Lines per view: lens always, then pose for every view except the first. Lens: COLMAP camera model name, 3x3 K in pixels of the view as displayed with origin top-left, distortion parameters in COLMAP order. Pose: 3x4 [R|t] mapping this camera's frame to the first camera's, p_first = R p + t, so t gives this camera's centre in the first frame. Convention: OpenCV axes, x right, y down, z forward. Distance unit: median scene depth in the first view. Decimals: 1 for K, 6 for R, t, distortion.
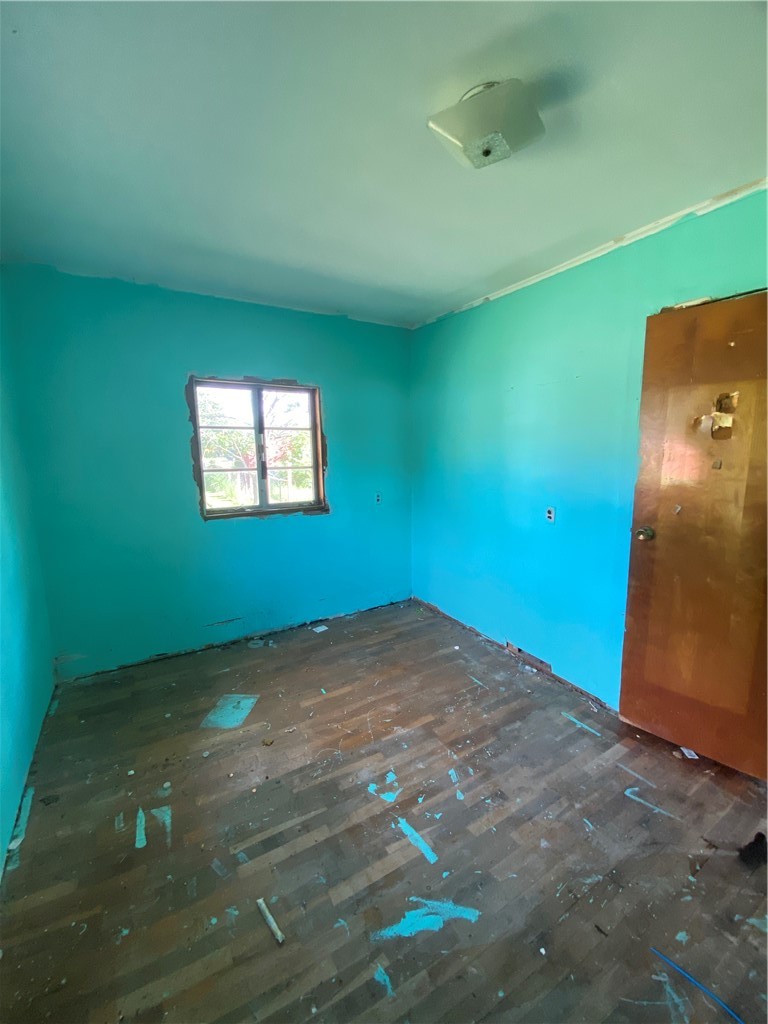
lens RADIAL K [[418.8, 0, 383.6], [0, 418.8, 507.2], [0, 0, 1]] dist [0.033446, -0.024710]
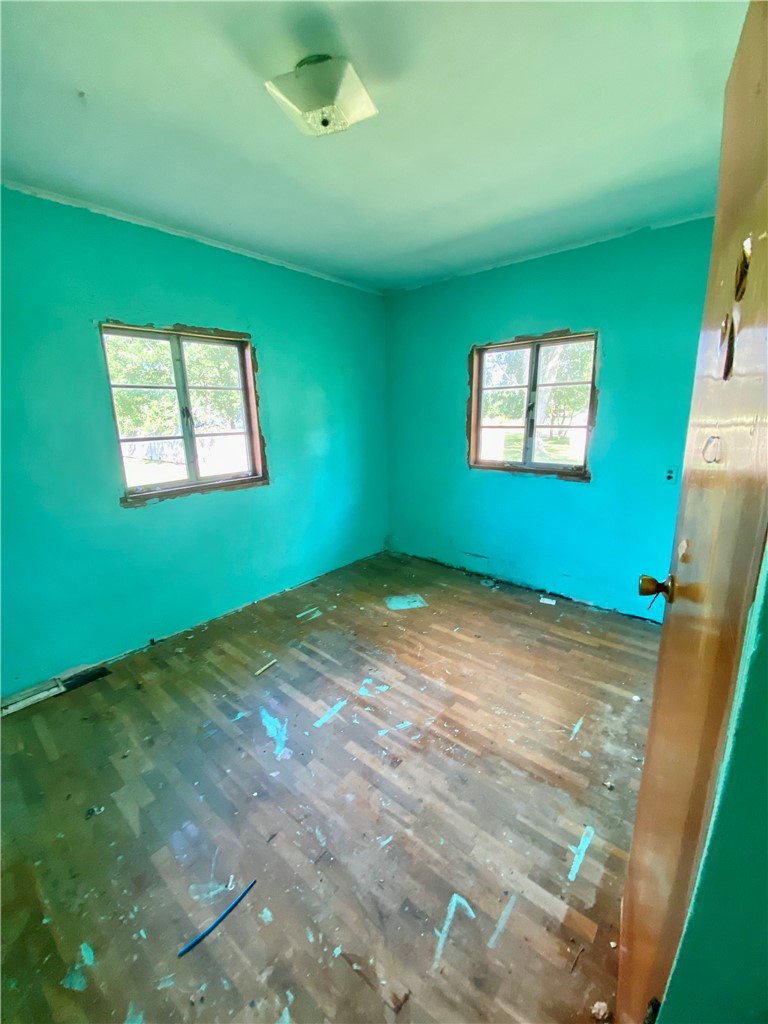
lens RADIAL K [[418.8, 0, 383.6], [0, 418.8, 507.2], [0, 0, 1]] dist [0.033446, -0.024710]
pose [[0.311723, 0.218027, -0.924820, 0.875853], [-0.129918, 0.973957, 0.185820, -0.067217], [0.941249, 0.062227, 0.331931, 0.505177]]
